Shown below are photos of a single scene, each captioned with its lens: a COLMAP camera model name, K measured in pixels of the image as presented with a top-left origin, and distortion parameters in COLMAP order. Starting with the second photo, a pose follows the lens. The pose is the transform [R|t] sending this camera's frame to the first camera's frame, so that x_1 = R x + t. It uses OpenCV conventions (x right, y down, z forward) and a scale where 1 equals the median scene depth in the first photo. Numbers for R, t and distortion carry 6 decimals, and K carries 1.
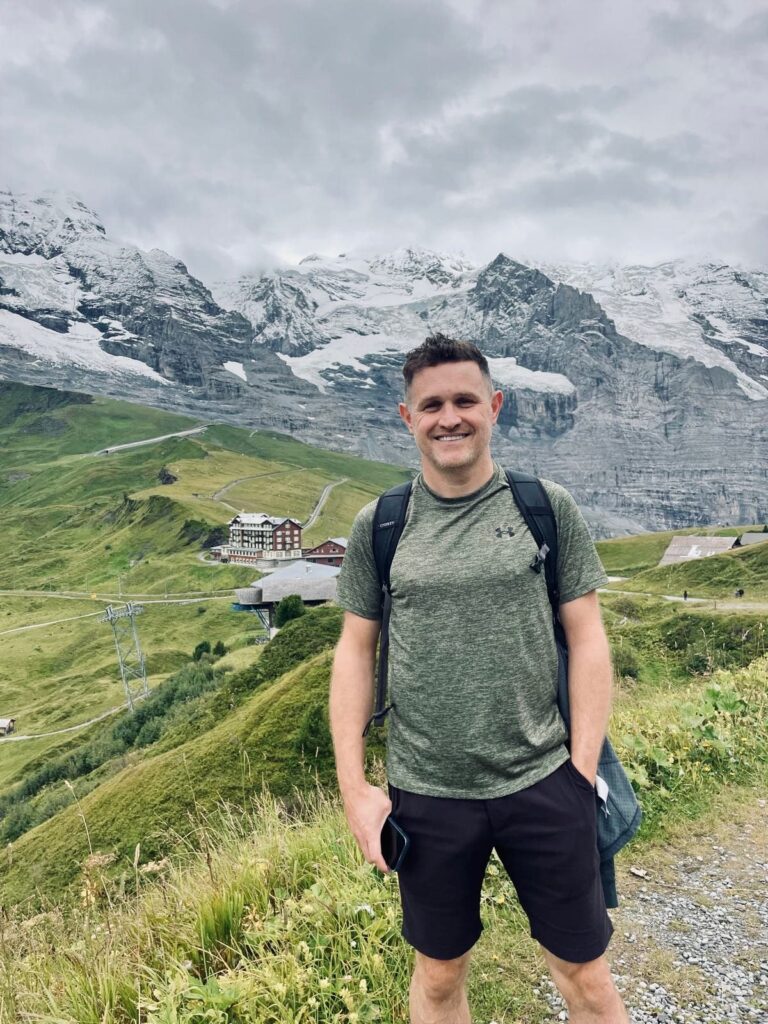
lens RADIAL K [[756.5, 0, 383.9], [0, 756.5, 511.4], [0, 0, 1]] dist [0.007728, -0.003305]
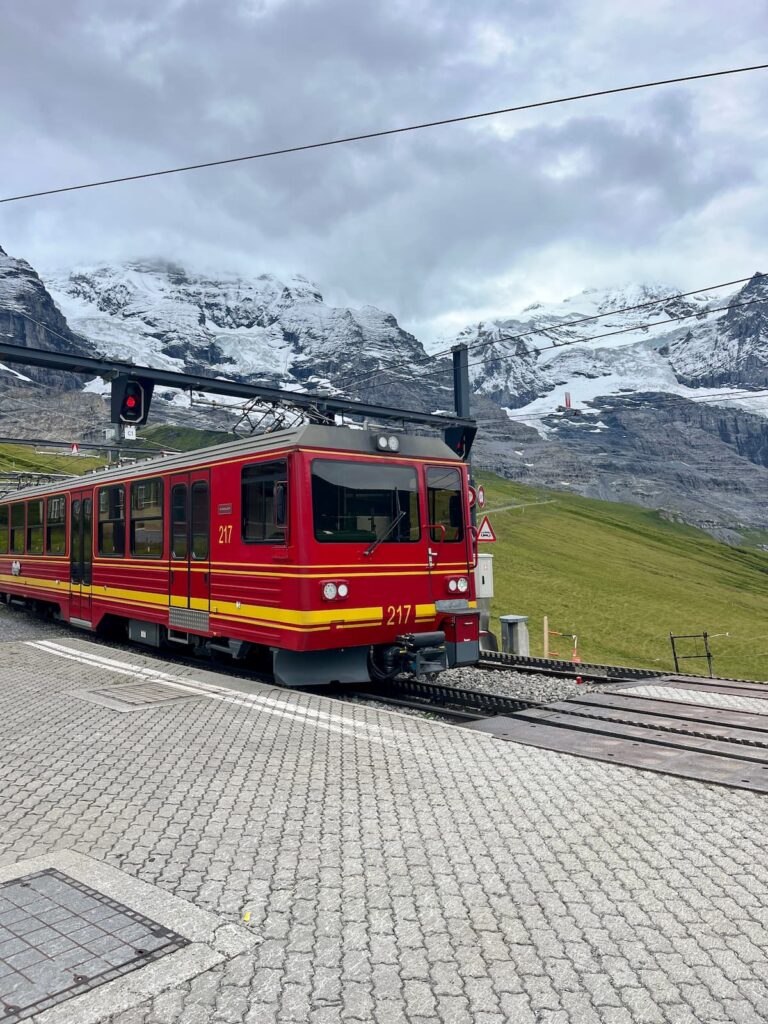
lens RADIAL K [[756.5, 0, 382.0], [0, 756.5, 513.7], [0, 0, 1]] dist [0.007728, -0.003305]
pose [[0.952993, -0.031968, -0.301300, 0.000565], [0.004659, 0.995847, -0.090922, 0.006106], [0.302956, 0.085244, 0.949185, 0.108583]]
